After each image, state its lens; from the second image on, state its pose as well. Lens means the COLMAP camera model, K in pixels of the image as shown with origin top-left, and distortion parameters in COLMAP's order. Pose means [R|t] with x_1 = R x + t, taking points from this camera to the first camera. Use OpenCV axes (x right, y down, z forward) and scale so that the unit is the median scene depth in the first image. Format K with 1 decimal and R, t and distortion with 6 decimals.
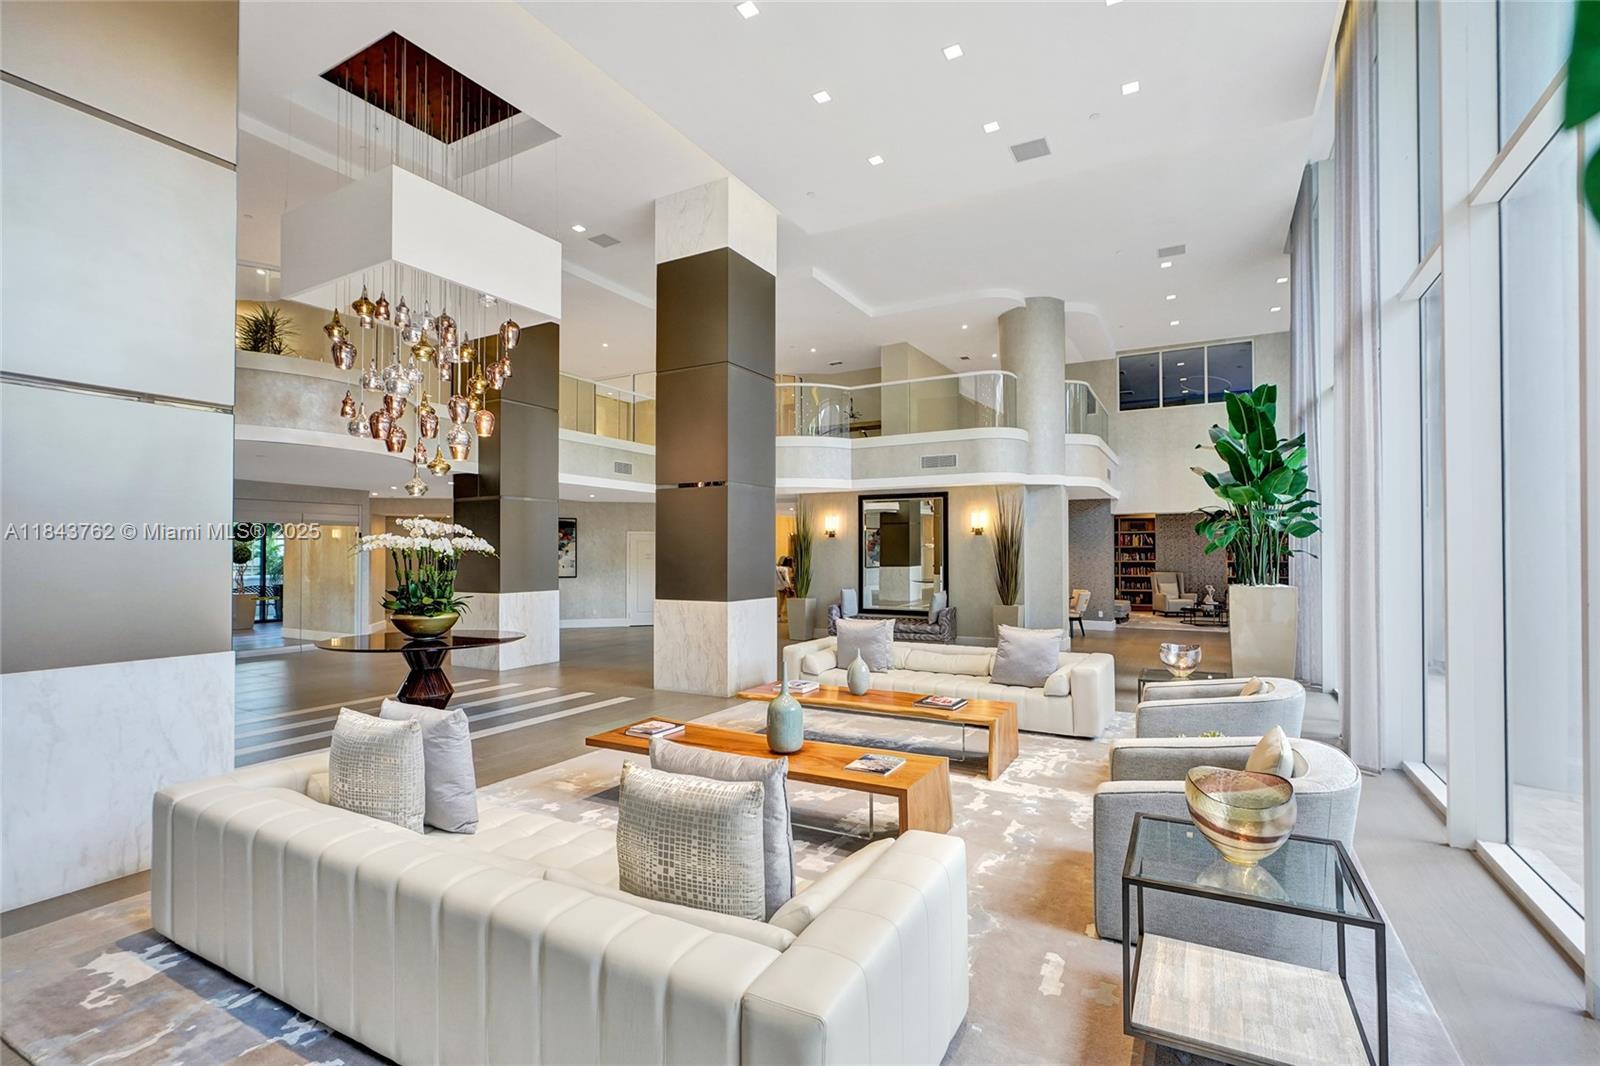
lens RADIAL K [[719.9, 0, 799.7], [0, 719.9, 555.3], [0, 0, 1]] dist [-0.013347, 0.005829]
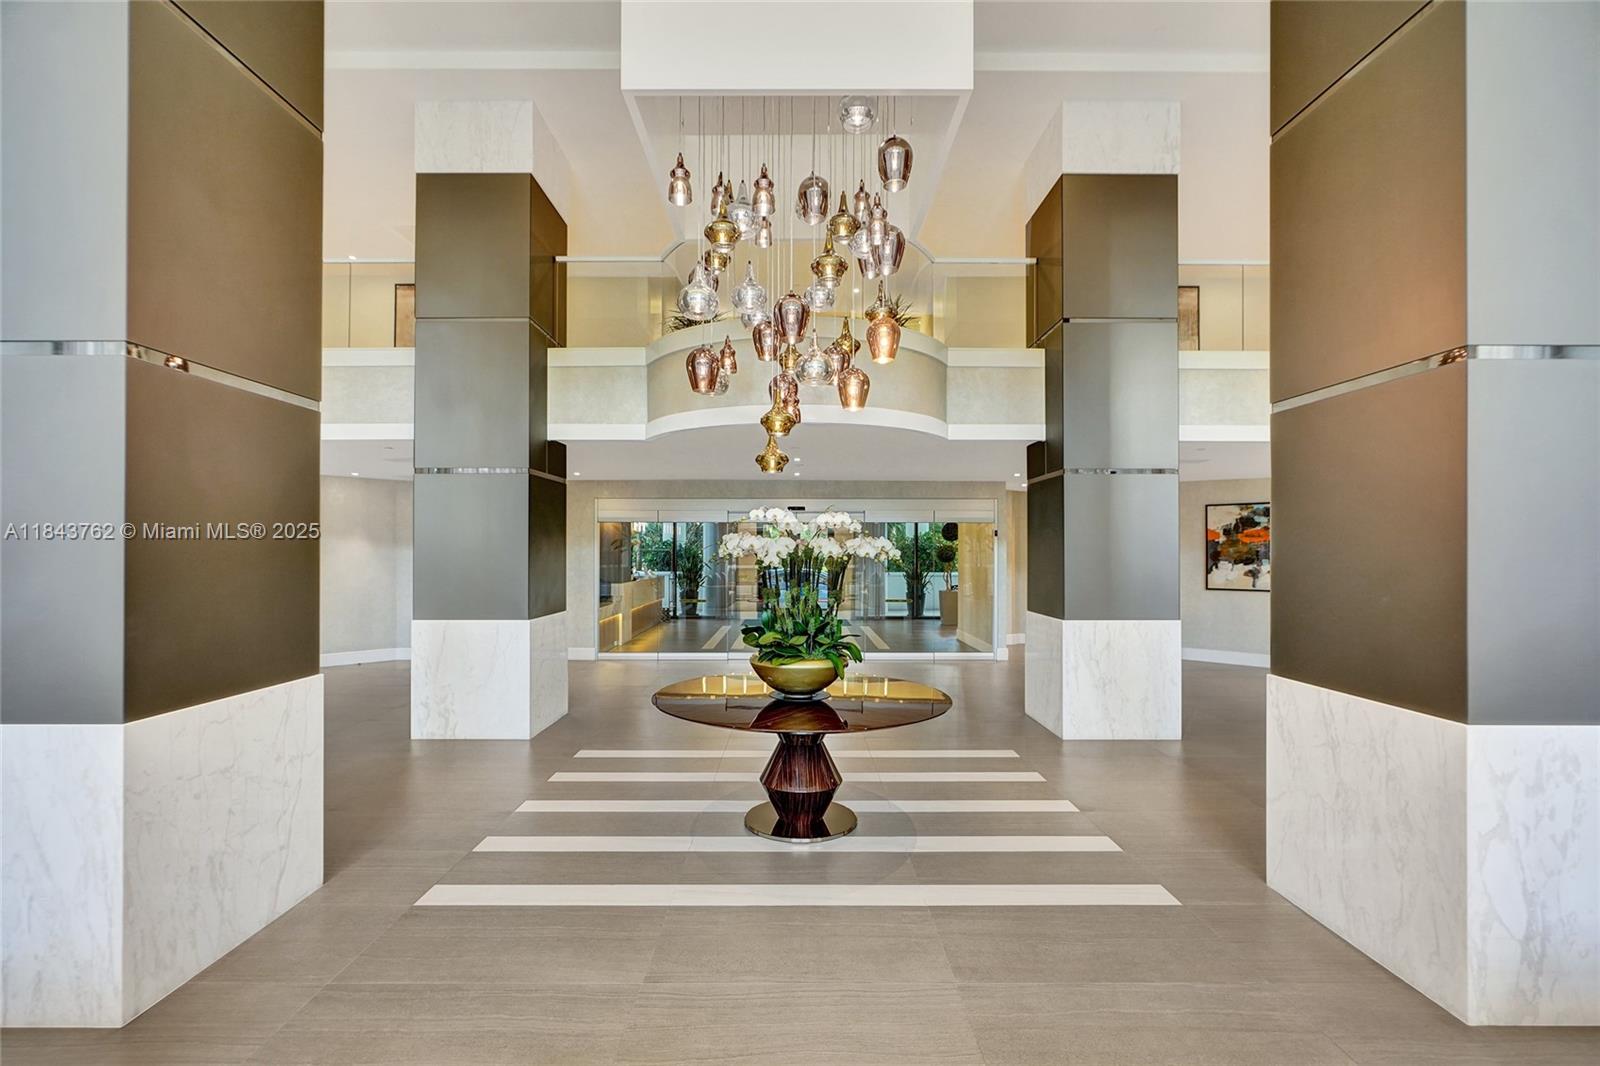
lens RADIAL K [[719.9, 0, 799.7], [0, 719.9, 555.3], [0, 0, 1]] dist [-0.013347, 0.005829]
pose [[0.491133, 0.006892, -0.871057, 0.036462], [-0.003049, 0.999976, 0.006192, -0.013956], [0.871079, -0.000385, 0.491143, 0.676331]]
